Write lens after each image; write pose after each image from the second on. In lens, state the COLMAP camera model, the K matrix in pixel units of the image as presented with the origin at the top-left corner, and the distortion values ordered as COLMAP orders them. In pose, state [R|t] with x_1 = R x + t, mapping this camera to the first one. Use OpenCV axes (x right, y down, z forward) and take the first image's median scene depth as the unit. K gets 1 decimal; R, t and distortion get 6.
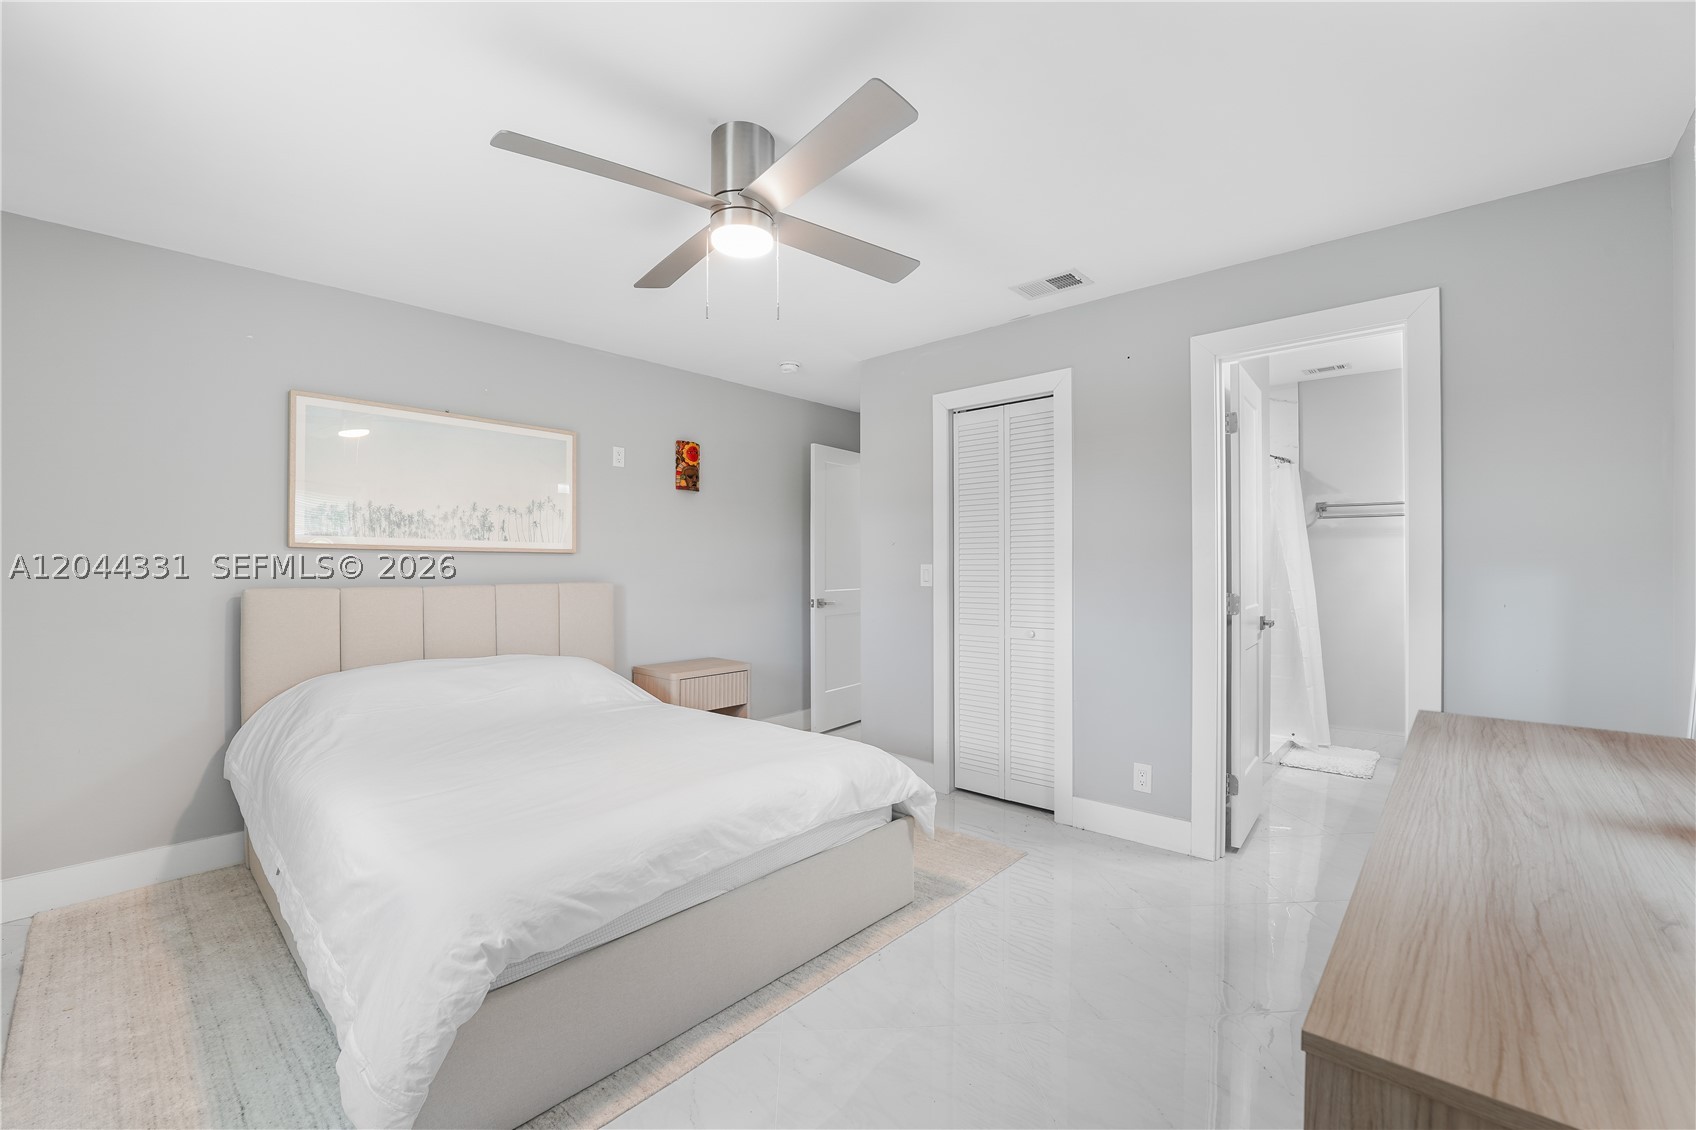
lens RADIAL K [[698.6, 0, 838.6], [0, 698.6, 564.6], [0, 0, 1]] dist [-0.029846, 0.001823]
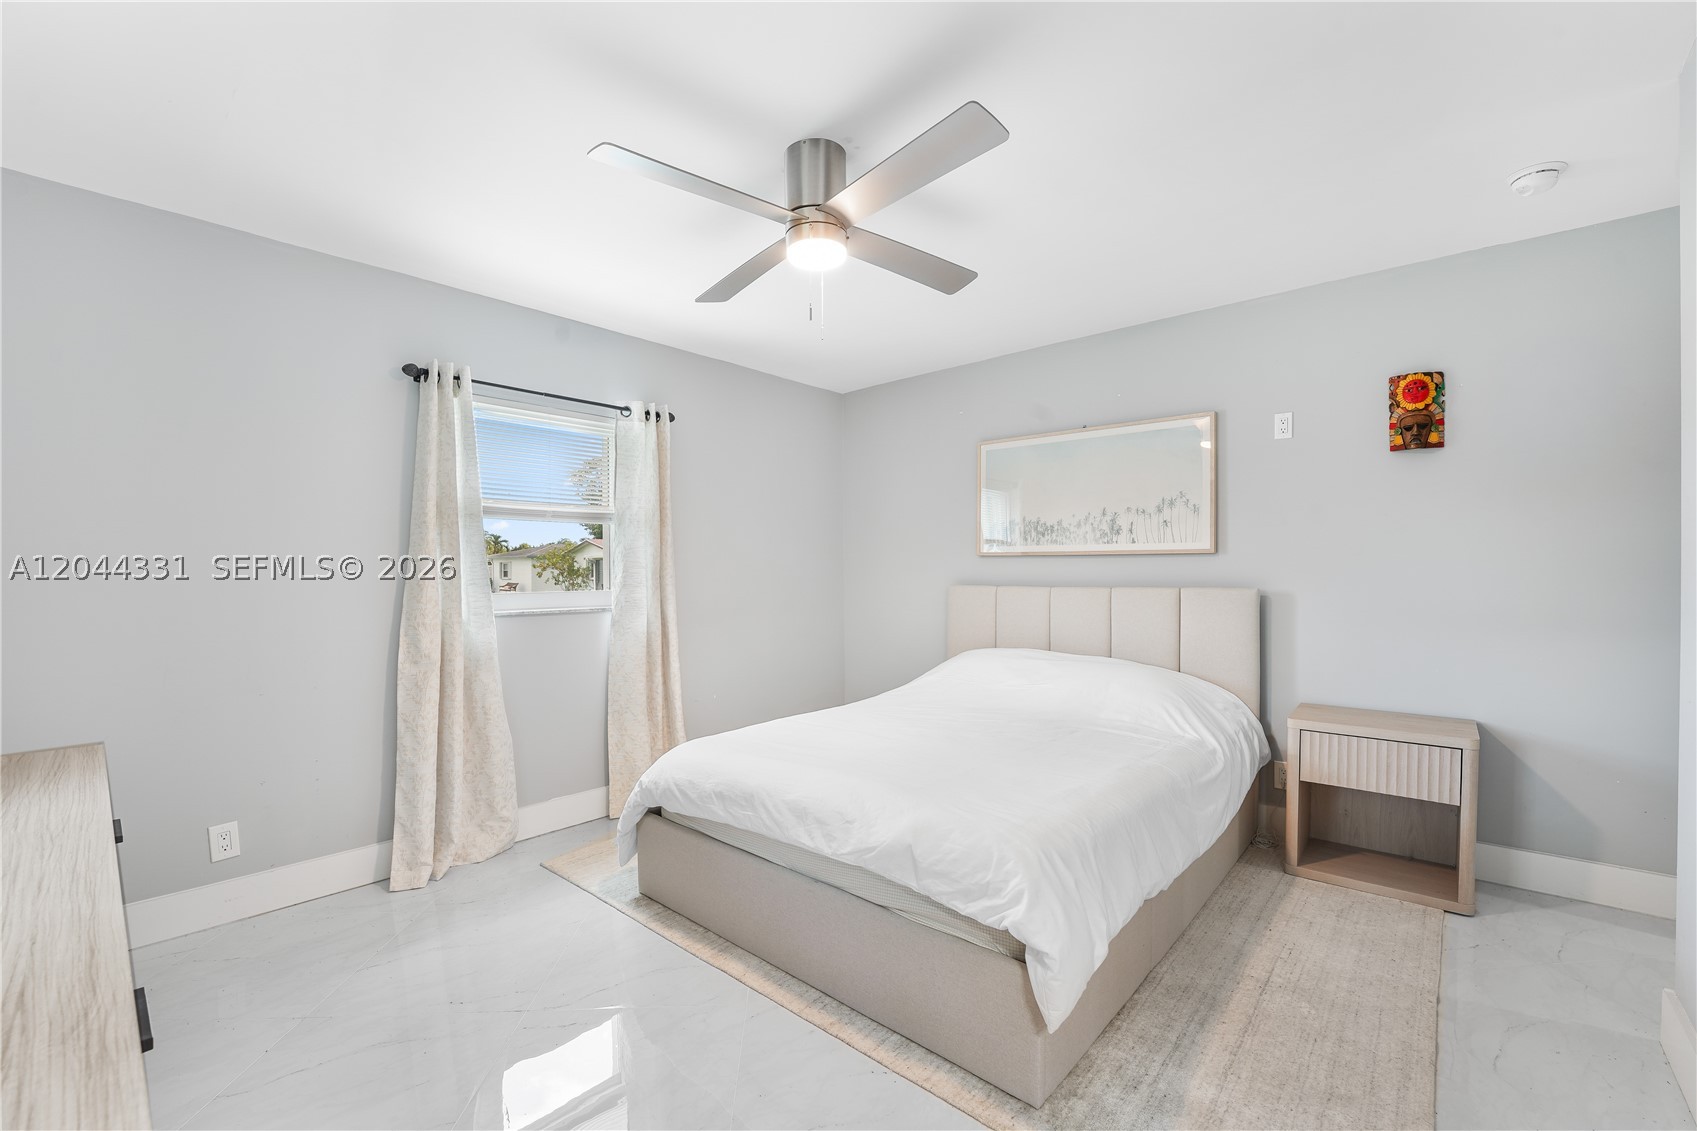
lens RADIAL K [[699.1, 0, 841.4], [0, 699.1, 573.3], [0, 0, 1]] dist [-0.029846, 0.001823]
pose [[0.017399, 0.005942, -0.999831, 0.541022], [0.006720, 0.999959, 0.006060, -0.000011], [0.999826, -0.006824, 0.017358, 0.617319]]
